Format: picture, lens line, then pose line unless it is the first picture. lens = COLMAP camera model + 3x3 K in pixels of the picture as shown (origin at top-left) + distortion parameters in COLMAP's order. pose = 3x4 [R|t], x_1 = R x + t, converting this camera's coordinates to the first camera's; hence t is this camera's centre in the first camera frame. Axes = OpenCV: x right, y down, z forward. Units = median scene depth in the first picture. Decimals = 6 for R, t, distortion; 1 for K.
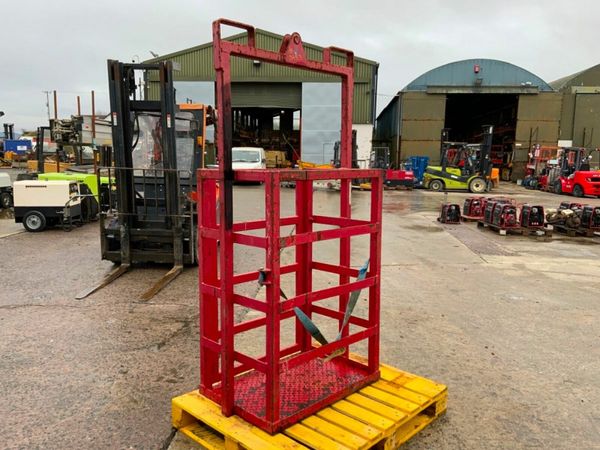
lens RADIAL K [[492.9, 0, 299.8], [0, 492.9, 226.0], [0, 0, 1]] dist [0.025933, -0.059419]
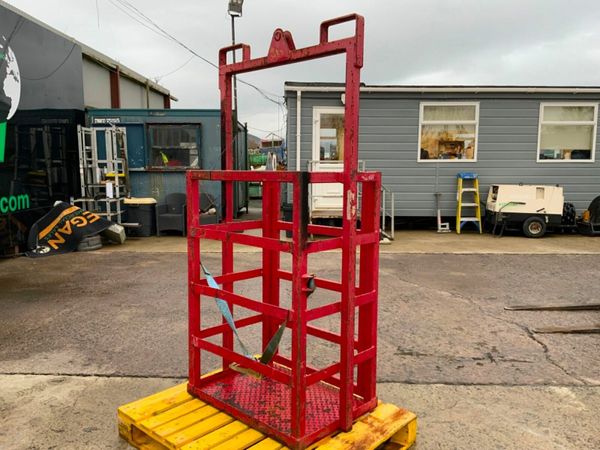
lens RADIAL K [[492.9, 0, 299.4], [0, 492.9, 223.1], [0, 0, 1]] dist [0.025933, -0.059419]
pose [[0.022420, 0.100079, -0.994727, 0.895974], [-0.134404, 0.986246, 0.096197, -0.108736], [0.990673, 0.131538, 0.035563, 0.952570]]
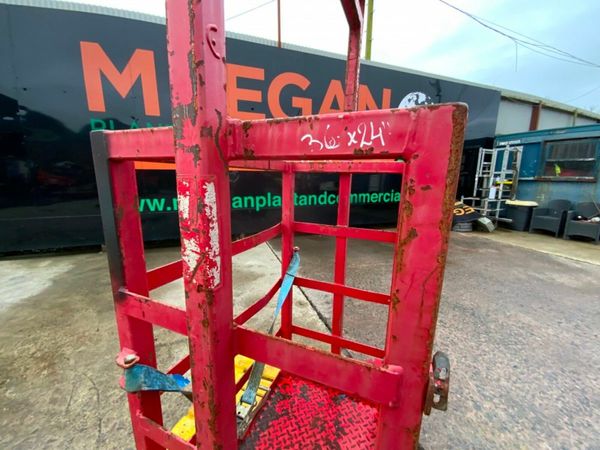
lens RADIAL K [[241.9, 0, 300.9], [0, 241.9, 225.5], [0, 0, 1]] dist [-0.003909, -0.004338]
pose [[-0.924442, 0.050173, -0.378007, 0.099771], [-0.075500, 0.947598, 0.310415, -0.114310], [0.373773, 0.315500, -0.872212, 1.177872]]
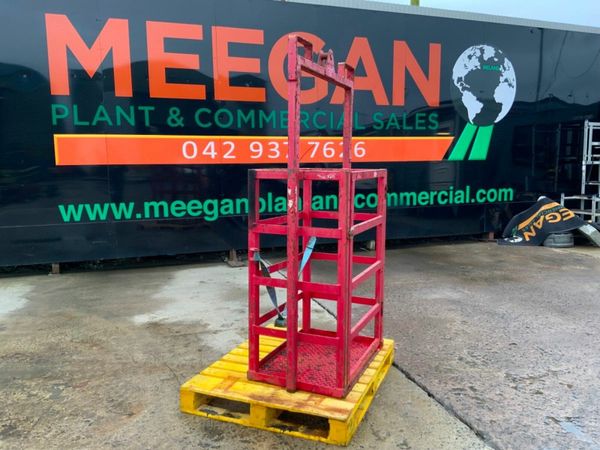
lens RADIAL K [[492.9, 0, 303.3], [0, 492.9, 226.9], [0, 0, 1]] dist [0.025933, -0.059419]
pose [[-0.931120, 0.036240, -0.362908, 0.419344], [-0.057669, 0.967903, 0.244619, -0.246998], [0.360125, 0.248698, -0.899144, 1.911980]]
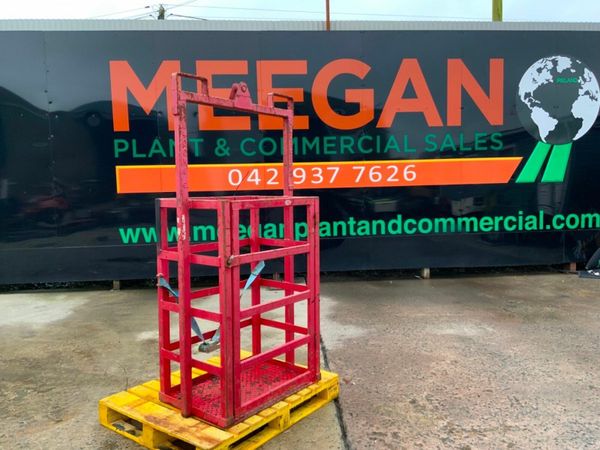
lens RADIAL K [[492.9, 0, 304.8], [0, 492.9, 224.9], [0, 0, 1]] dist [0.025933, -0.059419]
pose [[-0.993891, 0.011081, -0.109812, -0.032792], [-0.011734, 0.978701, 0.204956, -0.275232], [0.109745, 0.204992, -0.972592, 2.021427]]
